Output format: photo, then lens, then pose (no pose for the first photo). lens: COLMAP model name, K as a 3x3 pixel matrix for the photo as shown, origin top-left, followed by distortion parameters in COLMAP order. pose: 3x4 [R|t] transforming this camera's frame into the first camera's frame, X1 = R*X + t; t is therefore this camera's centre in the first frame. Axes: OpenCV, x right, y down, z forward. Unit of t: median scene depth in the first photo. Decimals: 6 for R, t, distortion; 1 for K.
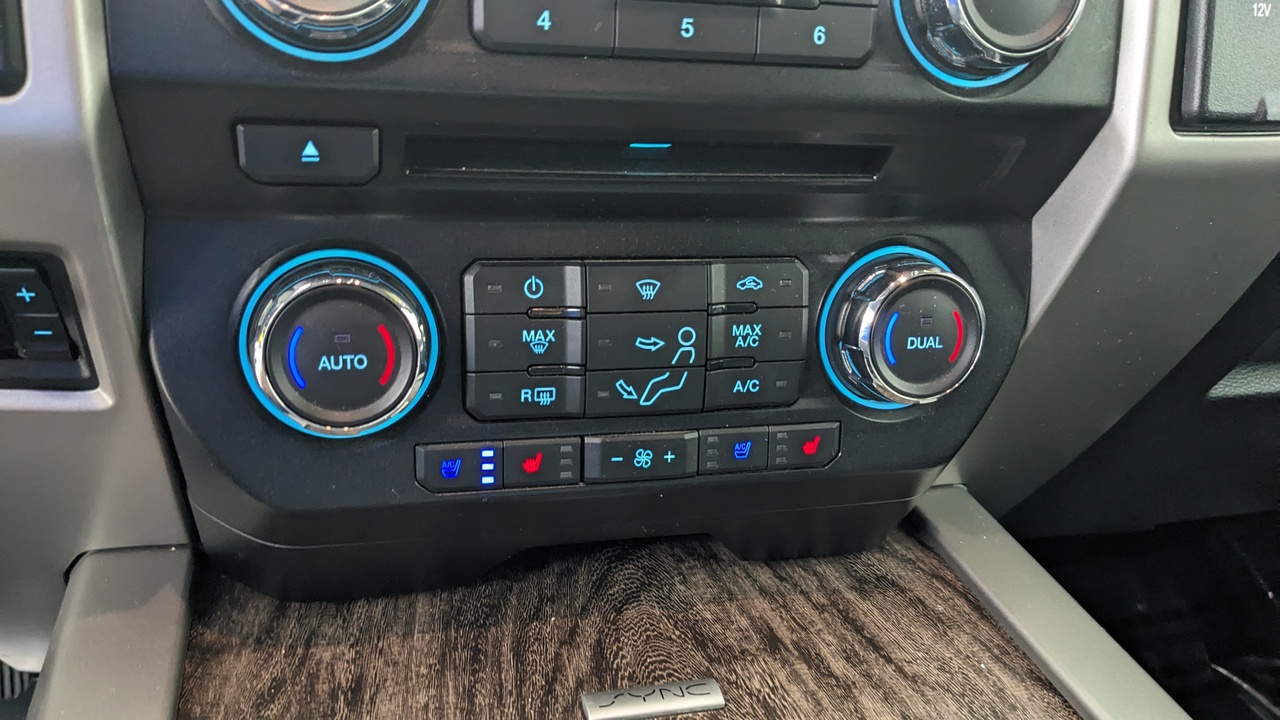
lens RADIAL K [[1017.2, 0, 631.9], [0, 1017.2, 385.6], [0, 0, 1]] dist [0.045378, -0.102179]
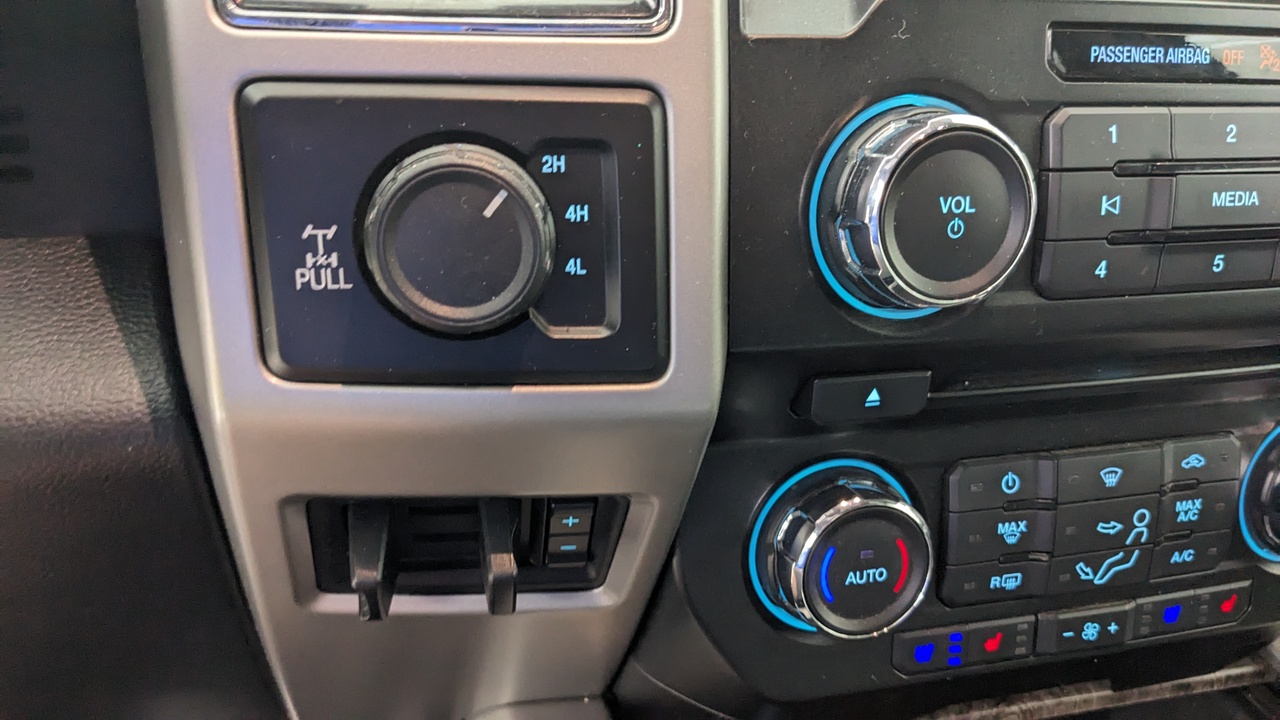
lens RADIAL K [[1017.2, 0, 634.8], [0, 1017.2, 376.7], [0, 0, 1]] dist [0.045378, -0.102179]
pose [[0.999619, -0.023427, -0.014580, -0.447841], [0.023733, 0.999493, 0.021232, -0.228994], [0.014076, -0.021570, 0.999668, -0.044942]]
